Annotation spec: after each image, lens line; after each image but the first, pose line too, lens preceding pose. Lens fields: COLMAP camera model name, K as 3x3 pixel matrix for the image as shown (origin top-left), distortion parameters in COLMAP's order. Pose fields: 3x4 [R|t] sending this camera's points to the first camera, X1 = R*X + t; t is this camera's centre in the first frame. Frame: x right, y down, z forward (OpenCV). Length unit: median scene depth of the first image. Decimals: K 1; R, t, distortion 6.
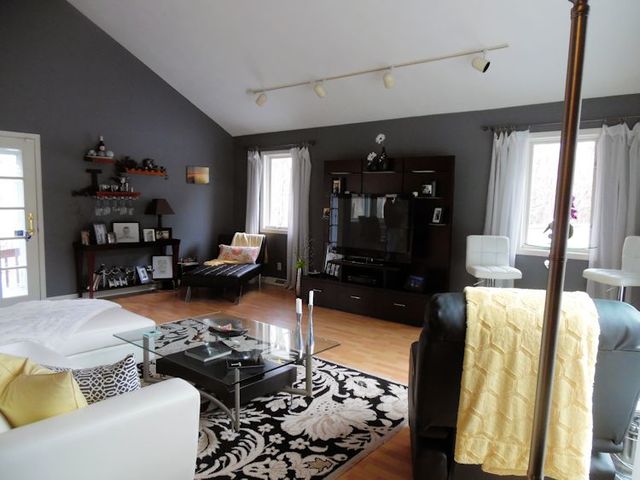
lens RADIAL K [[461.4, 0, 320.0], [0, 461.4, 240.0], [0, 0, 1]] dist [-0.001239, 0.000049]
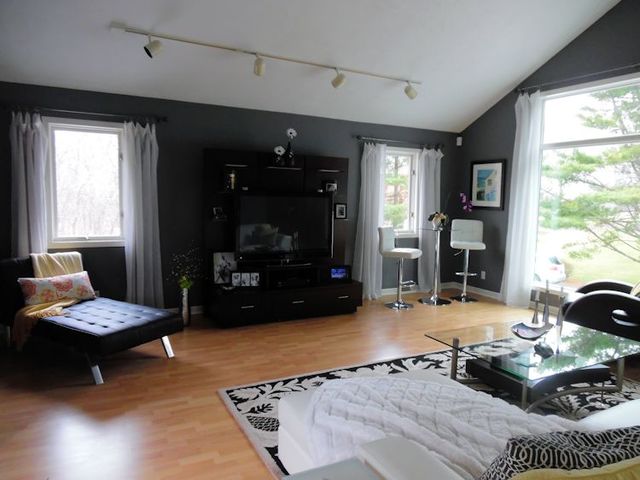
lens RADIAL K [[446.7, 0, 320.0], [0, 446.7, 240.0], [0, 0, 1]] dist [-0.017489, -0.001349]
pose [[0.375799, -0.100927, 0.921189, -0.711233], [0.069300, 0.994329, 0.080669, -0.068705], [-0.924106, 0.033523, 0.380662, 0.588708]]
